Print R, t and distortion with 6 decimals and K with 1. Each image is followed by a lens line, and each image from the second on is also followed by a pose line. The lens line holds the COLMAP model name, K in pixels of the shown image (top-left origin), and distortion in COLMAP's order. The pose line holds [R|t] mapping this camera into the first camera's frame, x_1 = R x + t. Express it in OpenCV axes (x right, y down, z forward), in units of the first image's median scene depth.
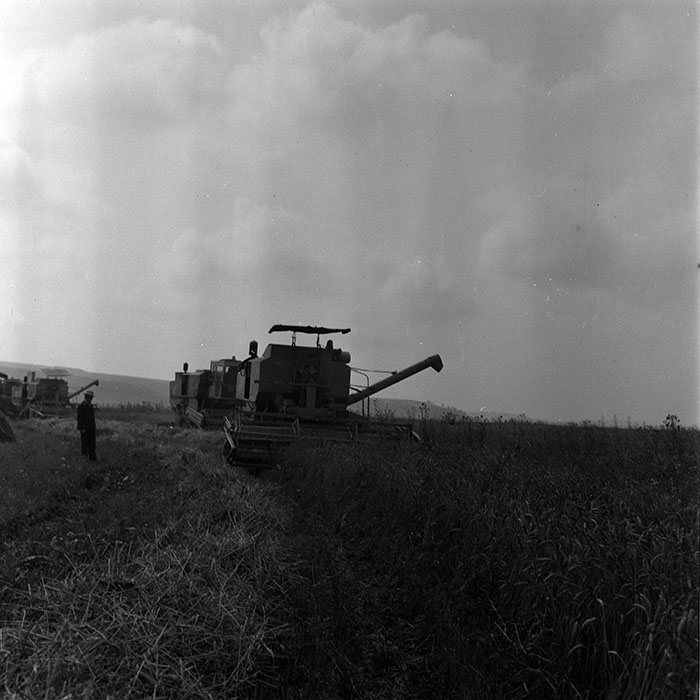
lens RADIAL K [[1029.4, 0, 347.2], [0, 1029.4, 302.0], [0, 0, 1]] dist [0.054275, -0.122166]
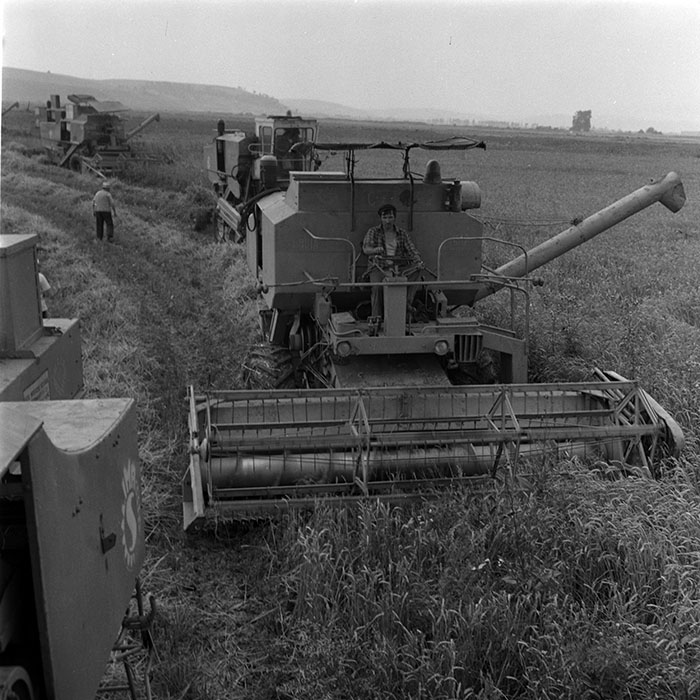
lens RADIAL K [[977.6, 0, 384.0], [0, 977.6, 348.1], [0, 0, 1]] dist [0.041212, -0.066072]
pose [[0.997840, -0.028482, -0.059192, -0.015470], [0.046583, 0.942149, 0.331941, -0.026754], [0.046314, -0.333982, 0.941441, 0.586800]]
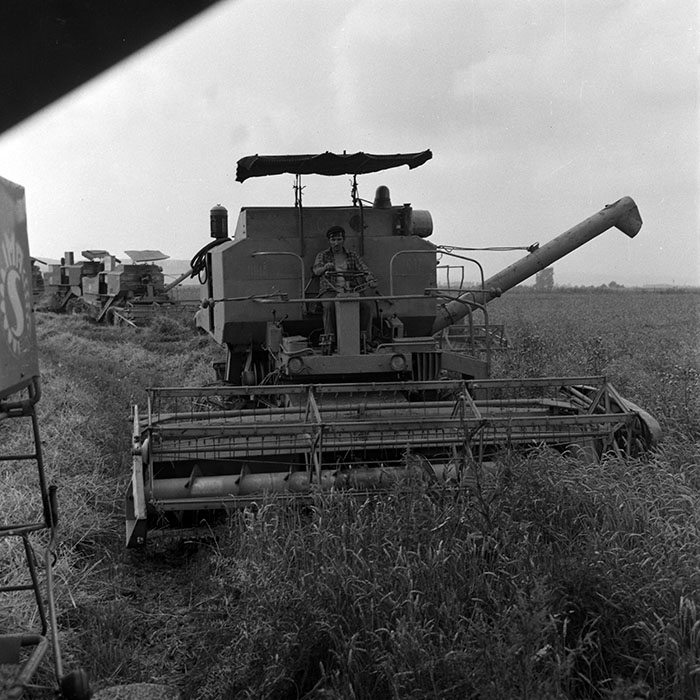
lens RADIAL K [[978.7, 0, 340.2], [0, 978.7, 352.8], [0, 0, 1]] dist [0.019273, -0.019550]
pose [[0.994321, -0.081590, -0.068333, -0.011950], [0.092579, 0.979804, 0.177237, 0.031147], [0.052492, -0.182556, 0.981793, 0.589179]]
